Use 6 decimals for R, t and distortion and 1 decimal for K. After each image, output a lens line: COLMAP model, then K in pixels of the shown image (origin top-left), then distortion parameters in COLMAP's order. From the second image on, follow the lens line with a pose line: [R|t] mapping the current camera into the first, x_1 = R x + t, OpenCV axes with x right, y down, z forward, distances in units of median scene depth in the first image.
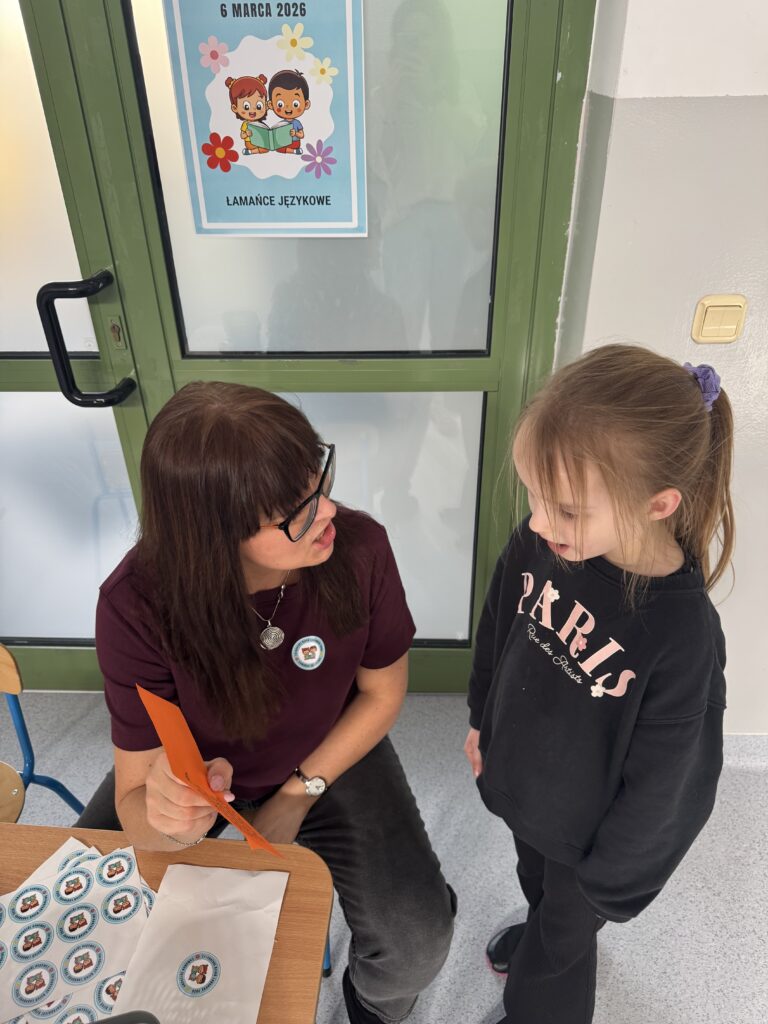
lens RADIAL K [[727.8, 0, 388.7], [0, 727.8, 510.1], [0, 0, 1]] dist [0.008436, -0.014708]
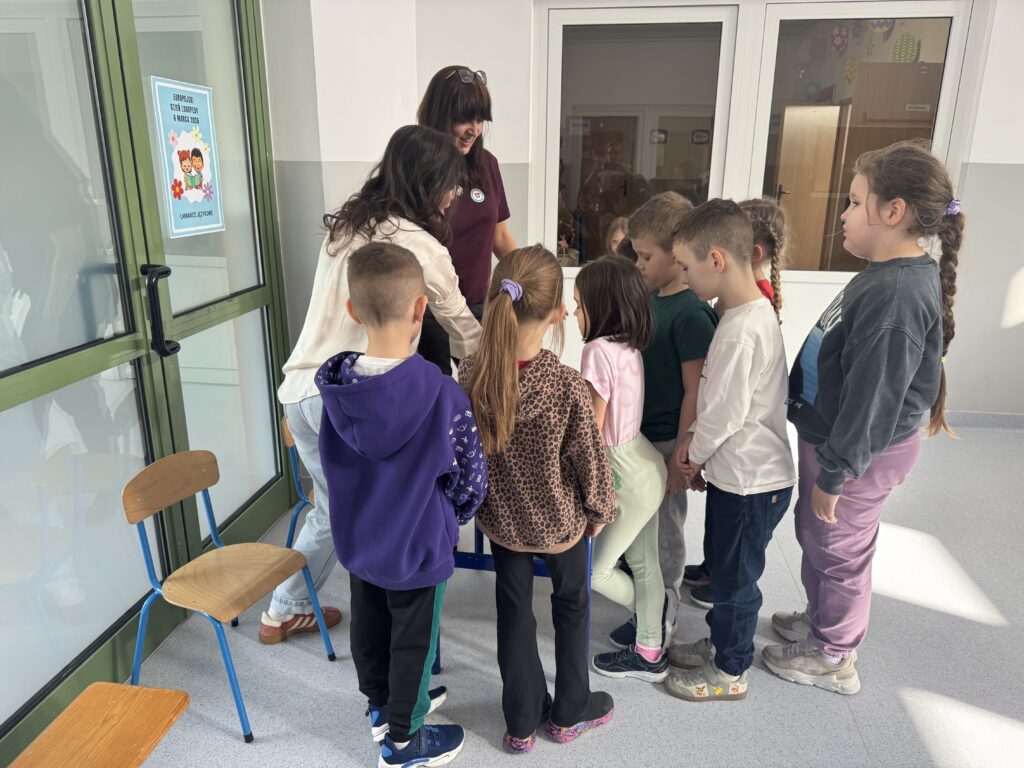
lens RADIAL K [[727.8, 0, 511.0], [0, 727.8, 387.8], [0, 0, 1]] dist [0.008436, -0.014708]
pose [[0.097191, -0.277150, 0.955899, -1.980442], [0.517506, 0.834472, 0.189326, -0.017555], [-0.850142, 0.476283, 0.224530, 0.169447]]
